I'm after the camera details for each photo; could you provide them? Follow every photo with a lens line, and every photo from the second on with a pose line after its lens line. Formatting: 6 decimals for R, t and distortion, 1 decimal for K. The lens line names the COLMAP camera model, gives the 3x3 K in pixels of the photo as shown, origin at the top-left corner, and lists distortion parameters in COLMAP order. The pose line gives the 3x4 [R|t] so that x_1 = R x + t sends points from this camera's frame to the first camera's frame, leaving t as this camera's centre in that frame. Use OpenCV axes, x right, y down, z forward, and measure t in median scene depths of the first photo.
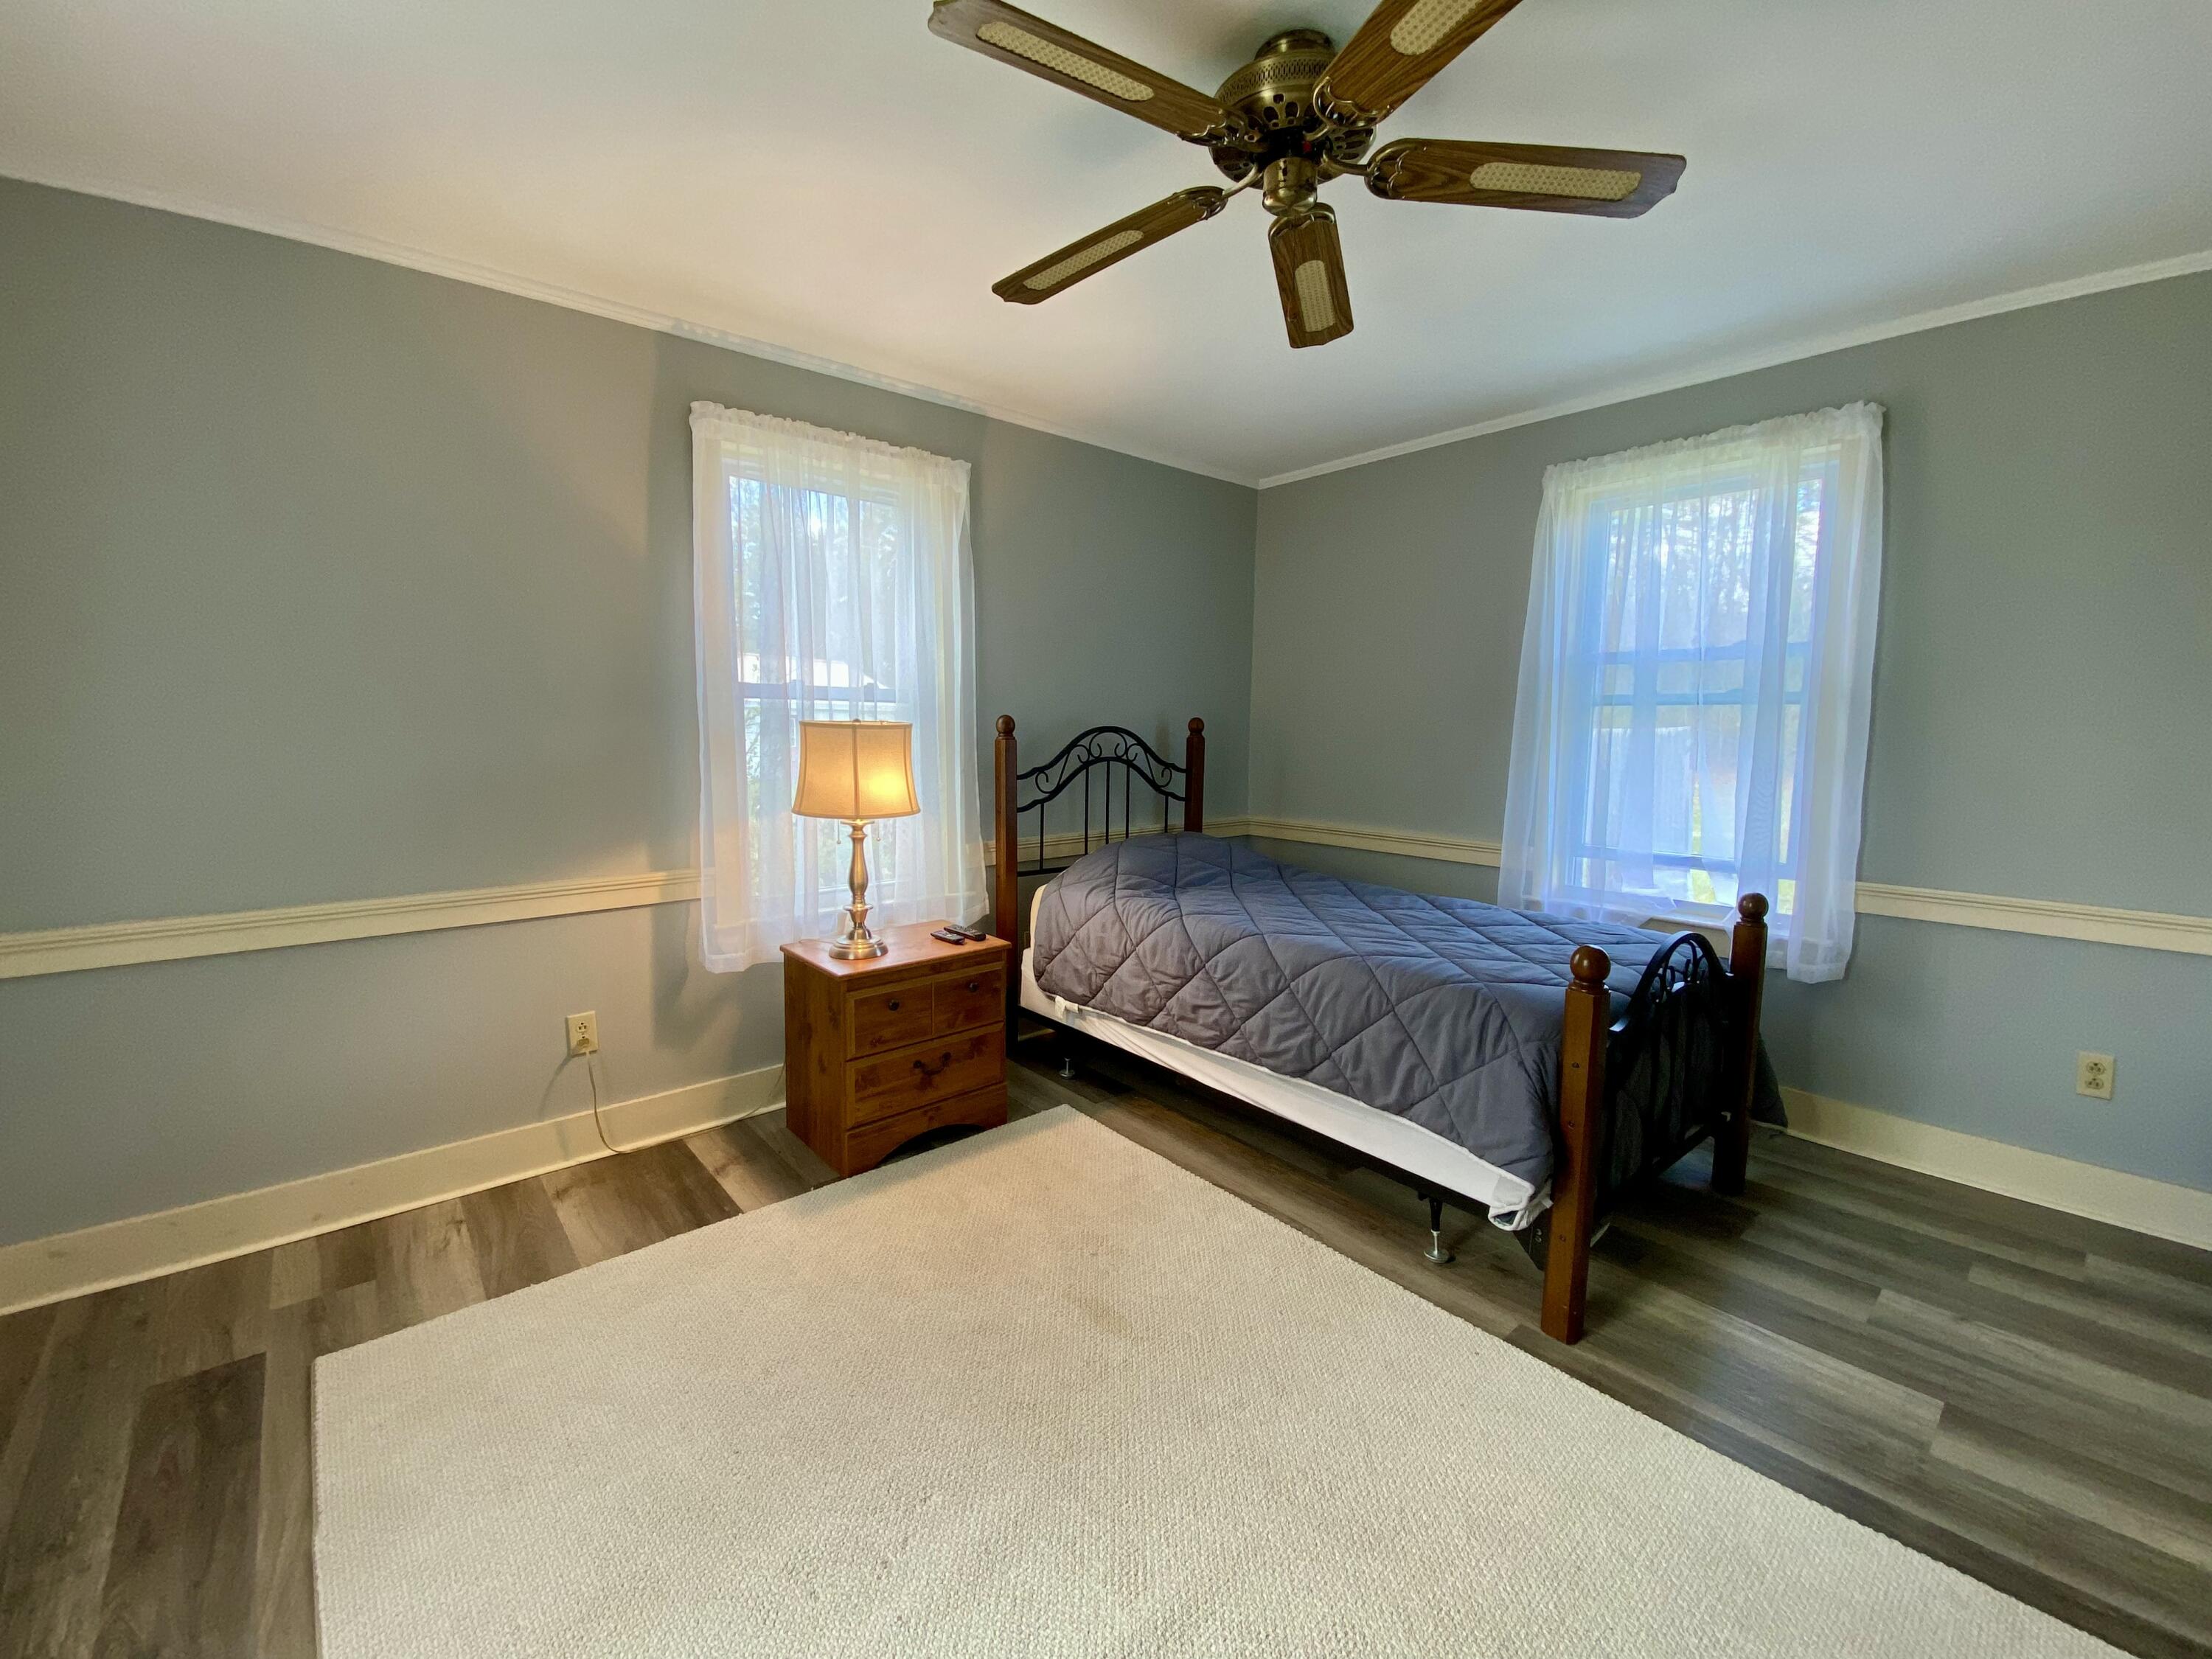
lens RADIAL K [[884.1, 0, 1109.9], [0, 884.1, 840.4], [0, 0, 1]] dist [0.001500, -0.017869]
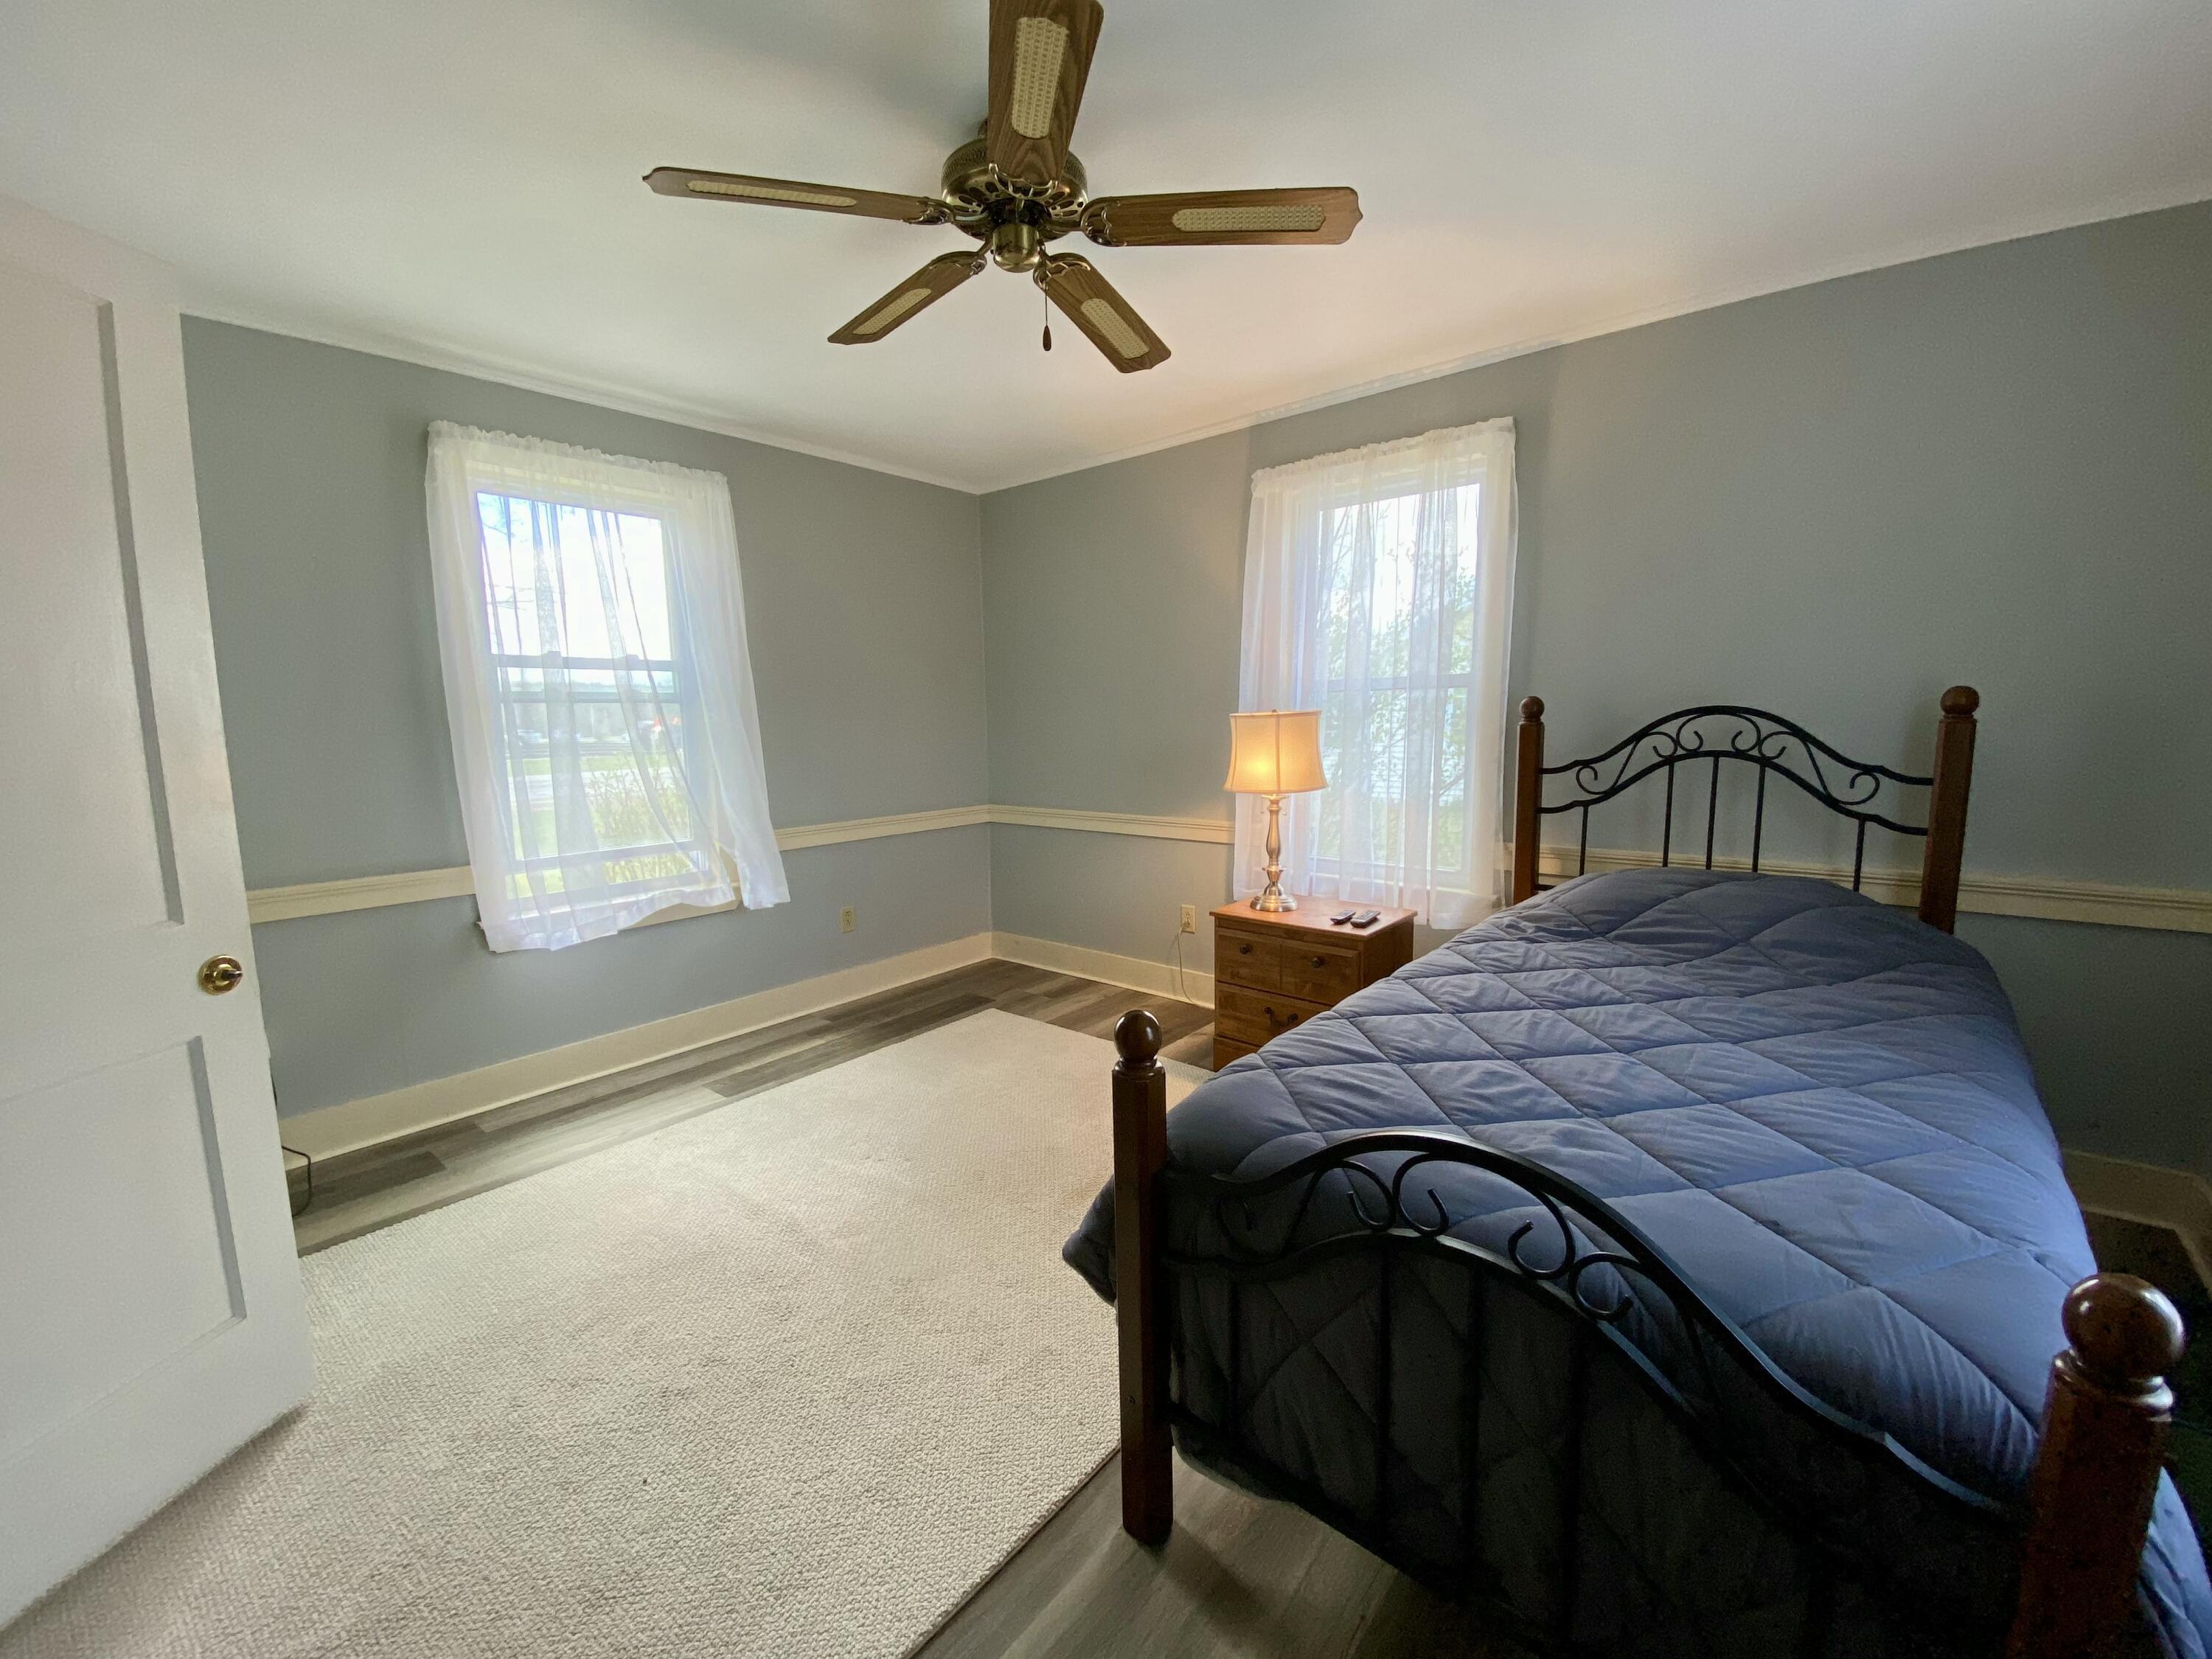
lens RADIAL K [[884.1, 0, 1109.9], [0, 884.1, 840.4], [0, 0, 1]] dist [0.001500, -0.017869]
pose [[0.146198, 0.130304, -0.980636, 0.659741], [-0.102900, 0.987913, 0.115930, -0.060130], [0.983889, 0.083959, 0.157839, 0.461400]]
